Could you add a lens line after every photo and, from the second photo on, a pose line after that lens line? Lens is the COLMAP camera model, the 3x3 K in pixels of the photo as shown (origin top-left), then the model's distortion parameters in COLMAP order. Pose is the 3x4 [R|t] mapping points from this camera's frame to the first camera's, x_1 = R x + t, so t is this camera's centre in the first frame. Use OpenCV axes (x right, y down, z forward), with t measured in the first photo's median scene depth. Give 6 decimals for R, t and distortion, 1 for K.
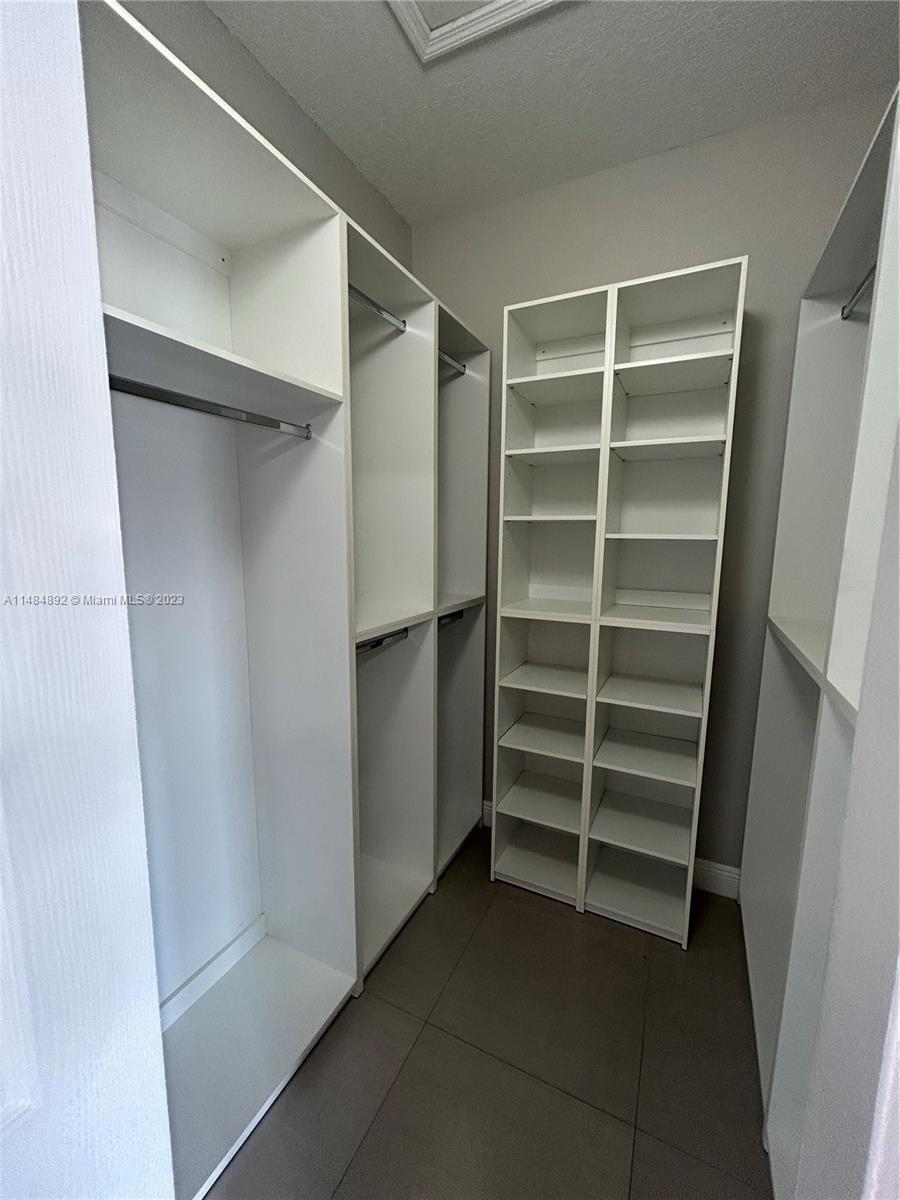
lens RADIAL K [[483.3, 0, 452.9], [0, 483.3, 601.1], [0, 0, 1]] dist [-0.002004, 0.001304]
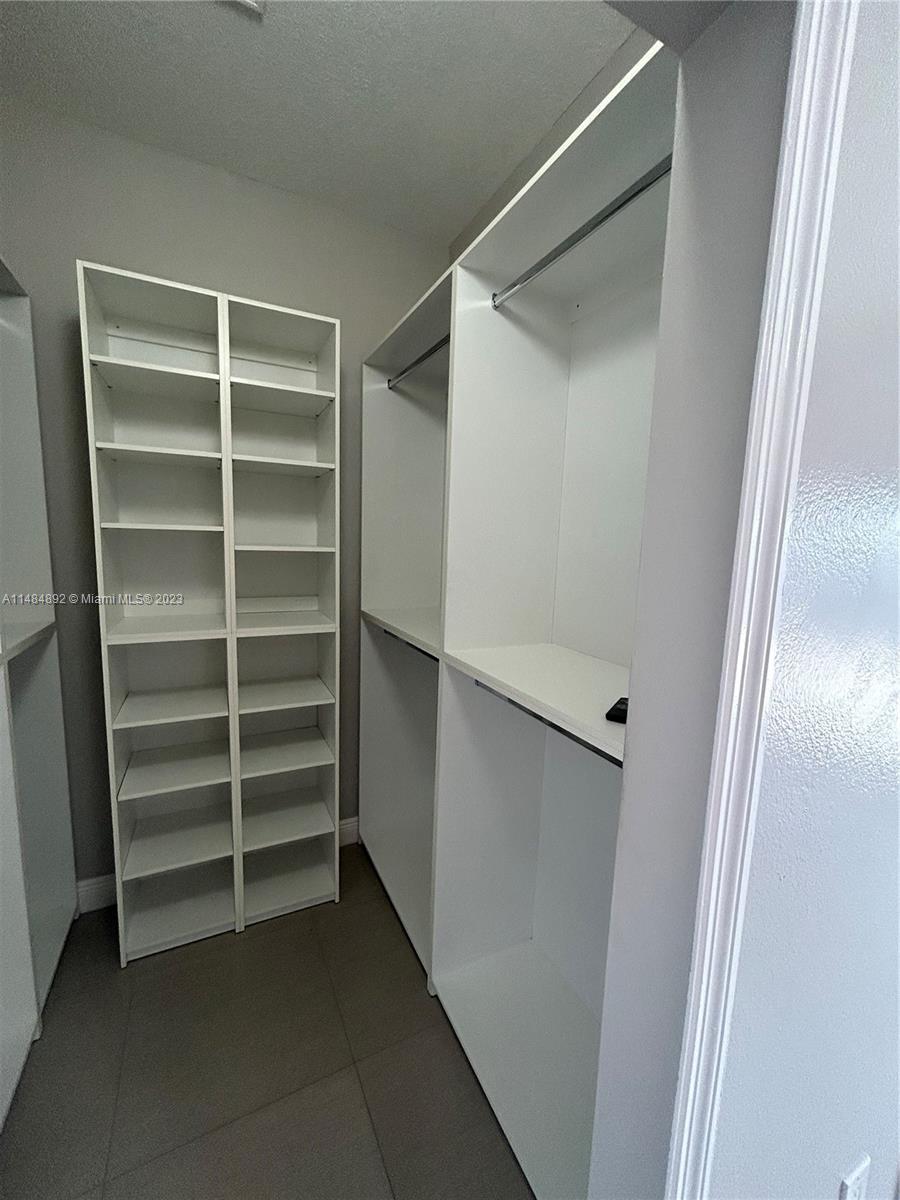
lens RADIAL K [[483.3, 0, 452.2], [0, 483.3, 602.3], [0, 0, 1]] dist [-0.002004, 0.001304]
pose [[0.604329, -0.093102, 0.791276, -0.202964], [0.087358, 0.994904, 0.050342, -0.032475], [-0.791931, 0.038701, 0.609383, 0.044827]]
